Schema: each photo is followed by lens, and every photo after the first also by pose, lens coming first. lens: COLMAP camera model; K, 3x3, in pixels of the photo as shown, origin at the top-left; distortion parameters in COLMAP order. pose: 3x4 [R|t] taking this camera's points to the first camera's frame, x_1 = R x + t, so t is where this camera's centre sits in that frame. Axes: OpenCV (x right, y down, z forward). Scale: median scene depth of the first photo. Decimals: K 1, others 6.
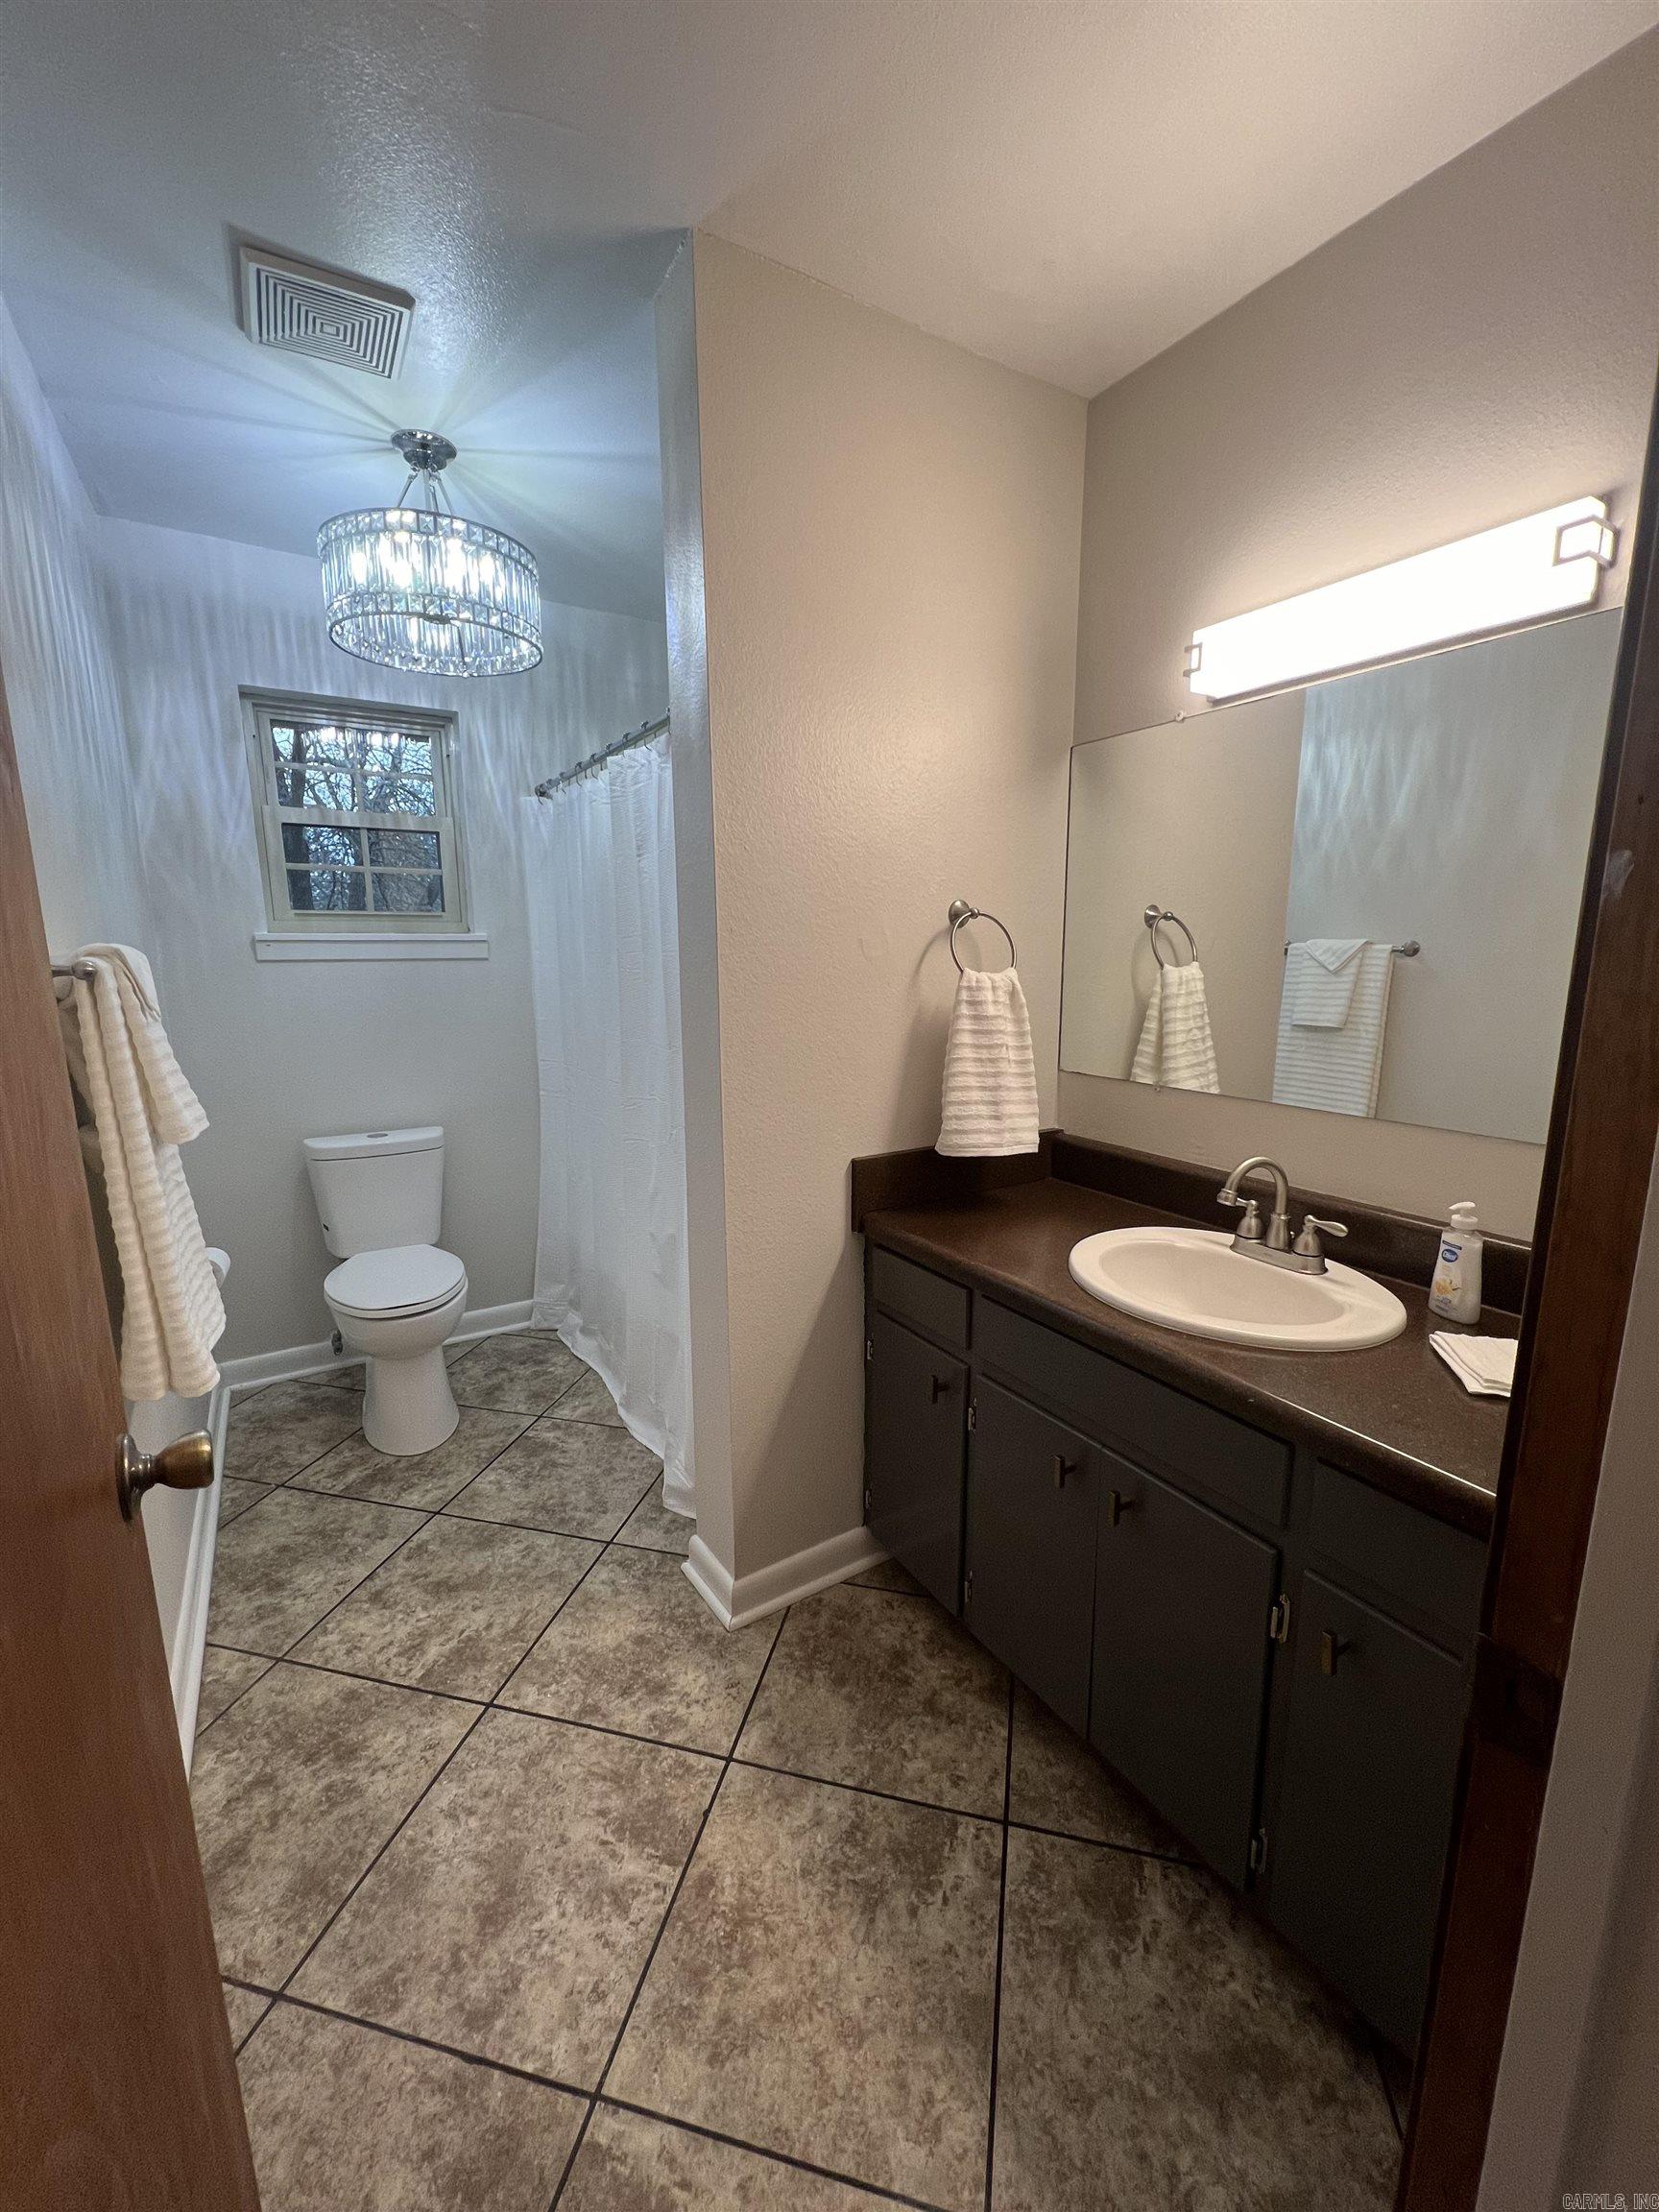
lens RADIAL K [[863.8, 0, 827.3], [0, 863.8, 1100.6], [0, 0, 1]] dist [-0.010038, 0.000305]
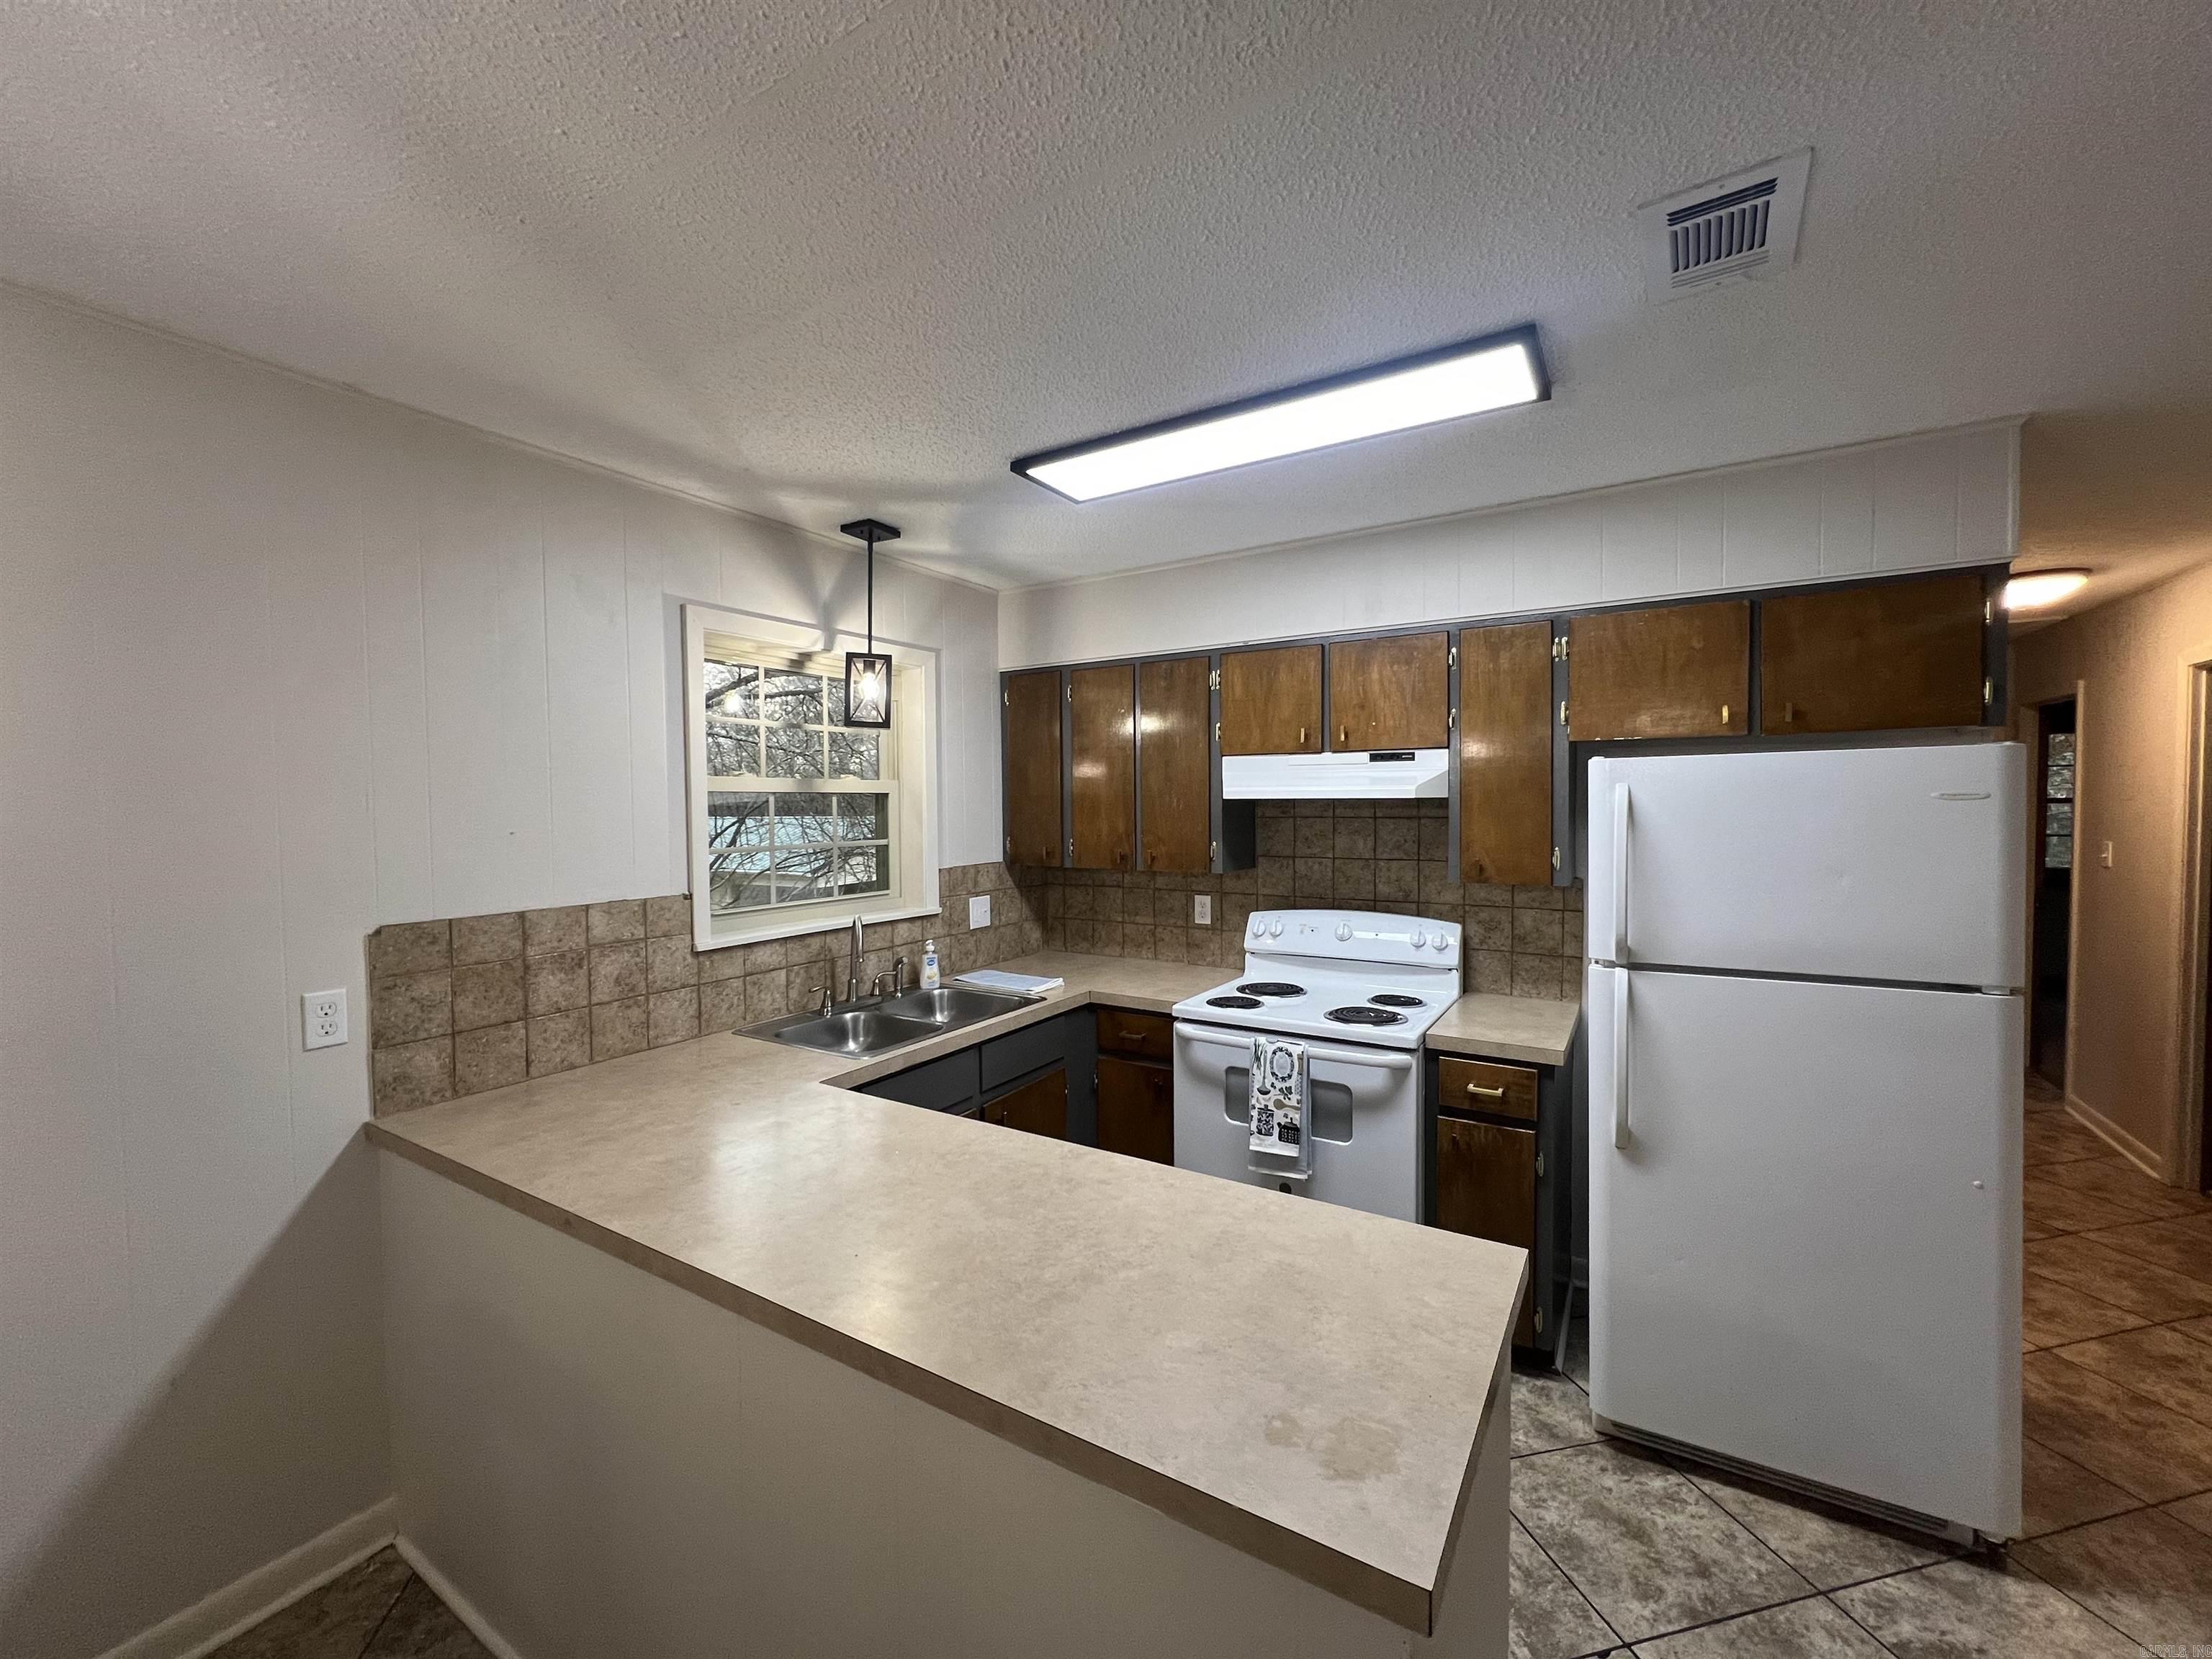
lens RADIAL K [[885.6, 0, 1109.8], [0, 885.6, 830.0], [0, 0, 1]] dist [-0.002352, 0.000082]
pose [[-0.444869, -0.018607, 0.895402, -1.024493], [0.161308, 0.981769, 0.100545, -0.412168], [-0.880949, 0.189165, -0.433757, 1.730289]]
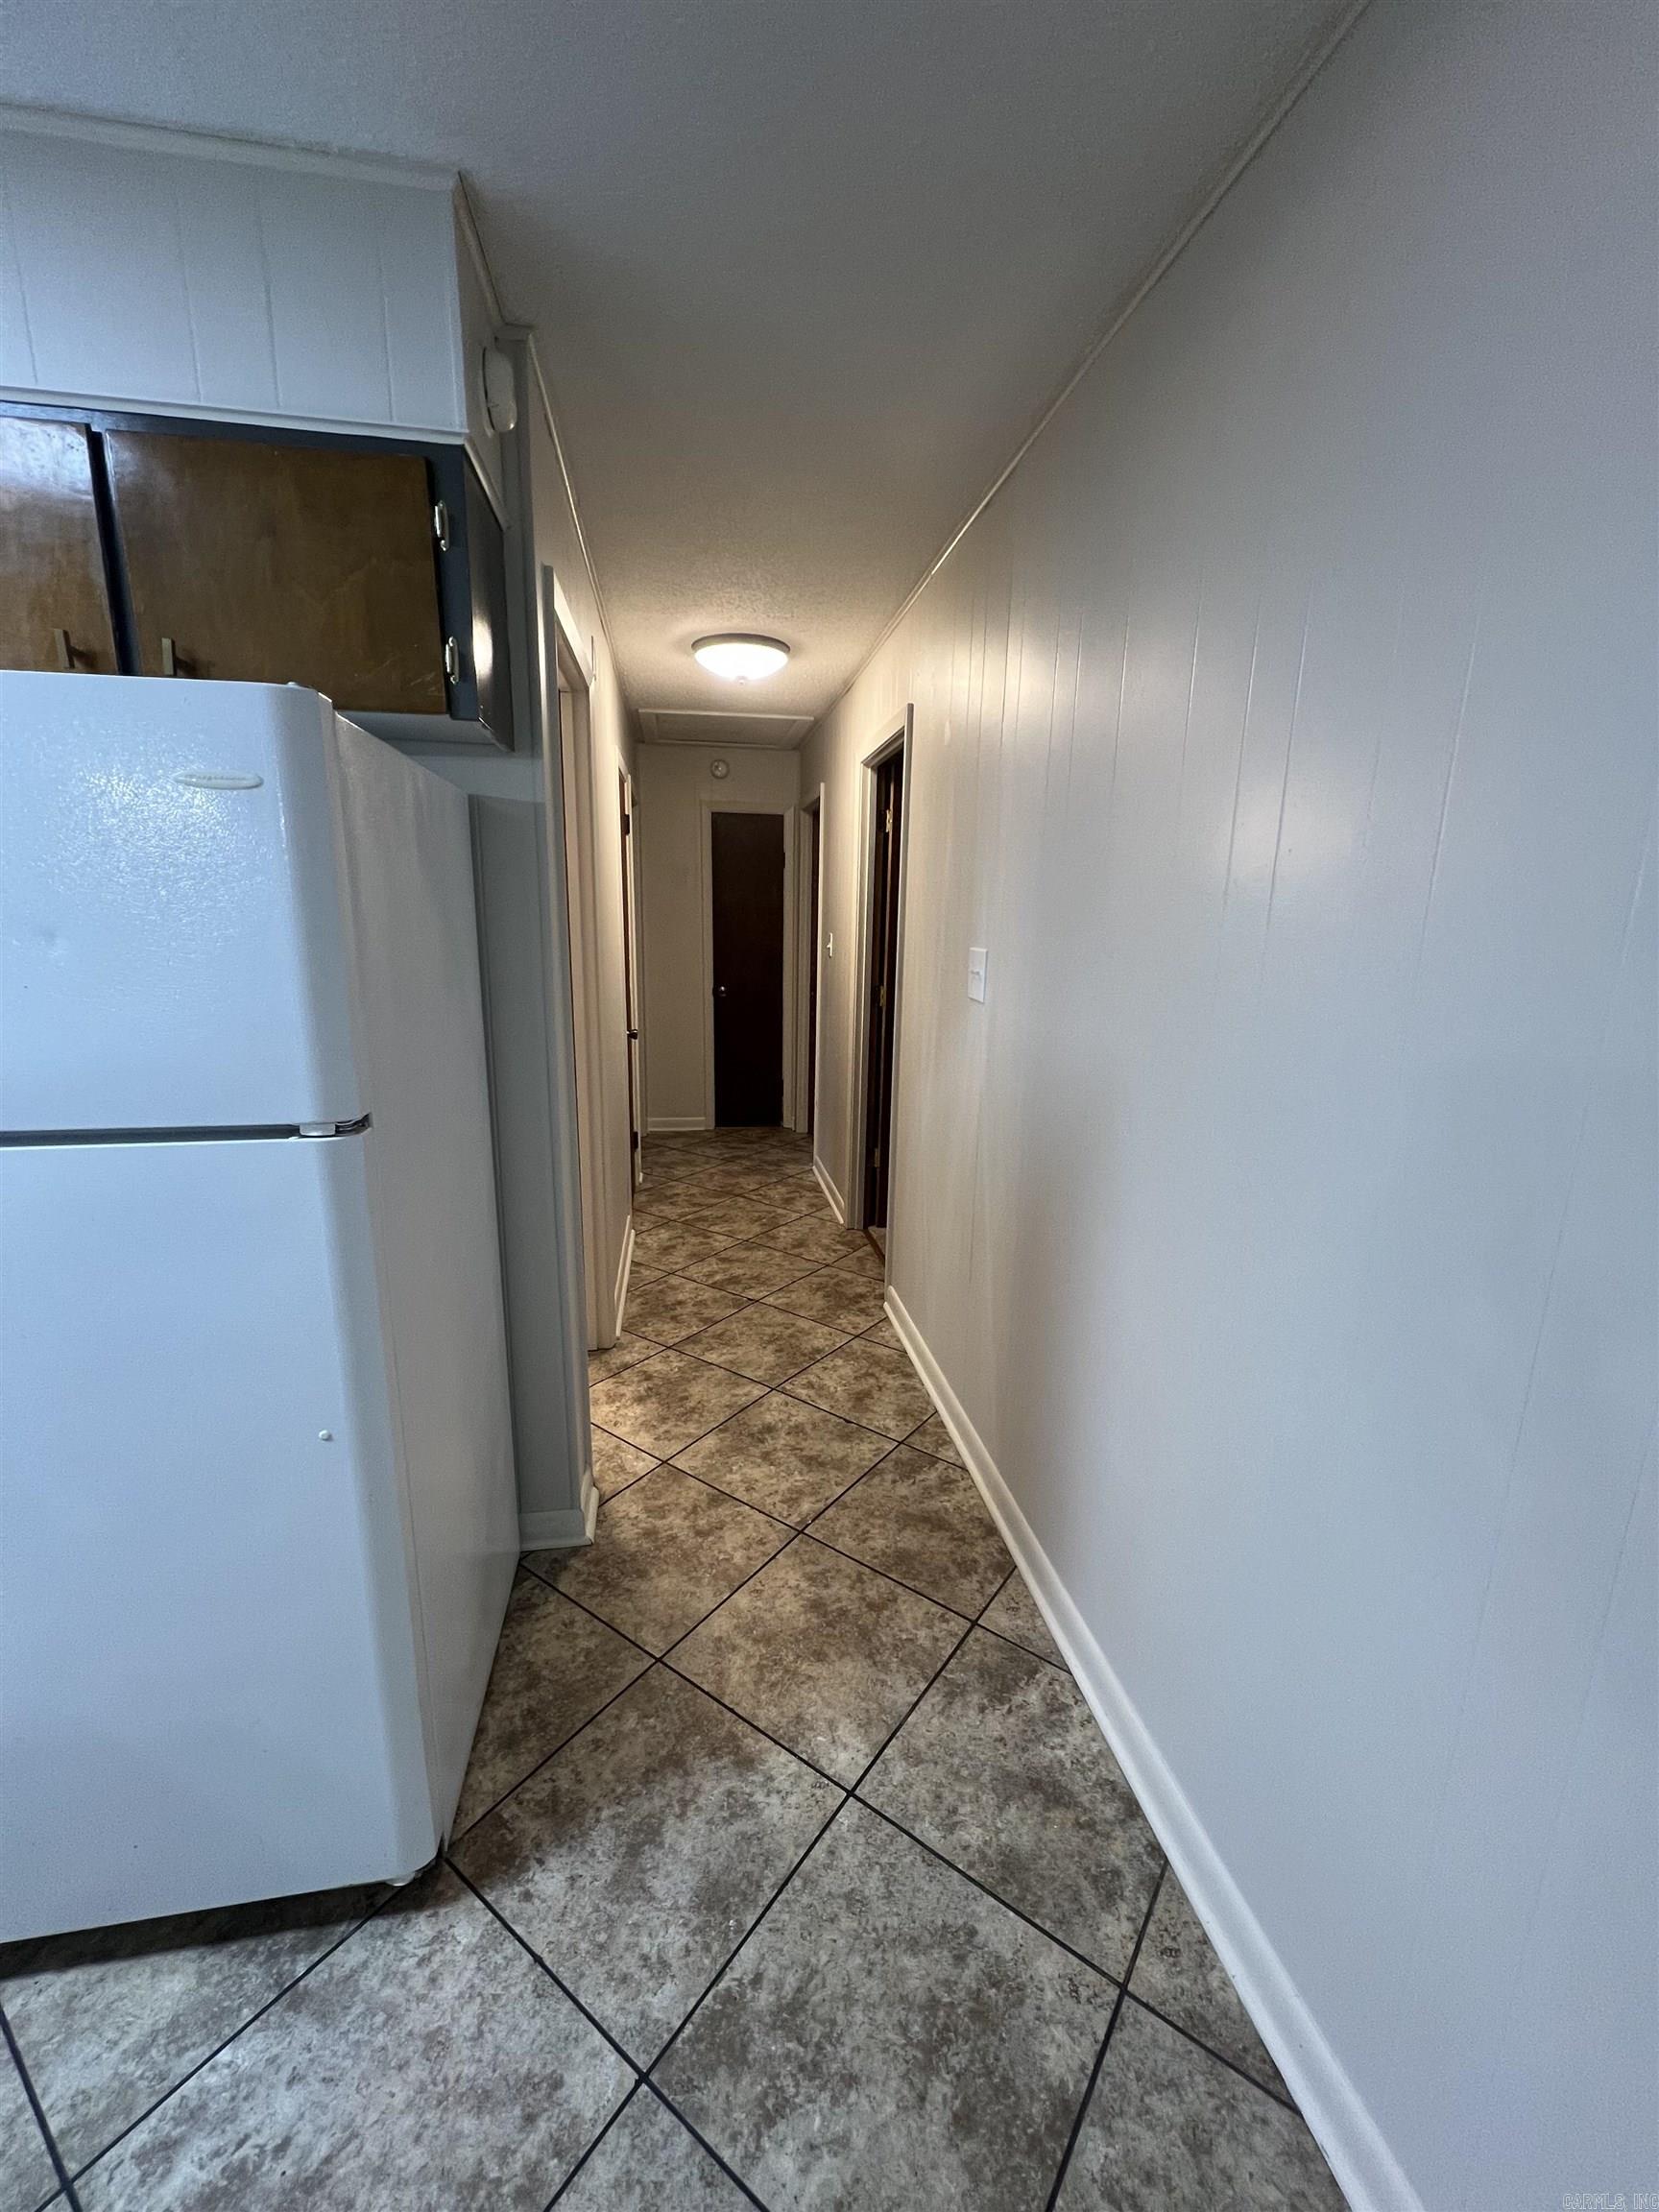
lens RADIAL K [[885.6, 0, 833.7], [0, 885.6, 1110.7], [0, 0, 1]] dist [-0.002352, 0.000082]
pose [[-0.926125, -0.096056, 0.364783, -1.107430], [0.046249, 0.930825, 0.362528, -0.204621], [-0.374372, 0.352617, -0.857617, 0.907738]]
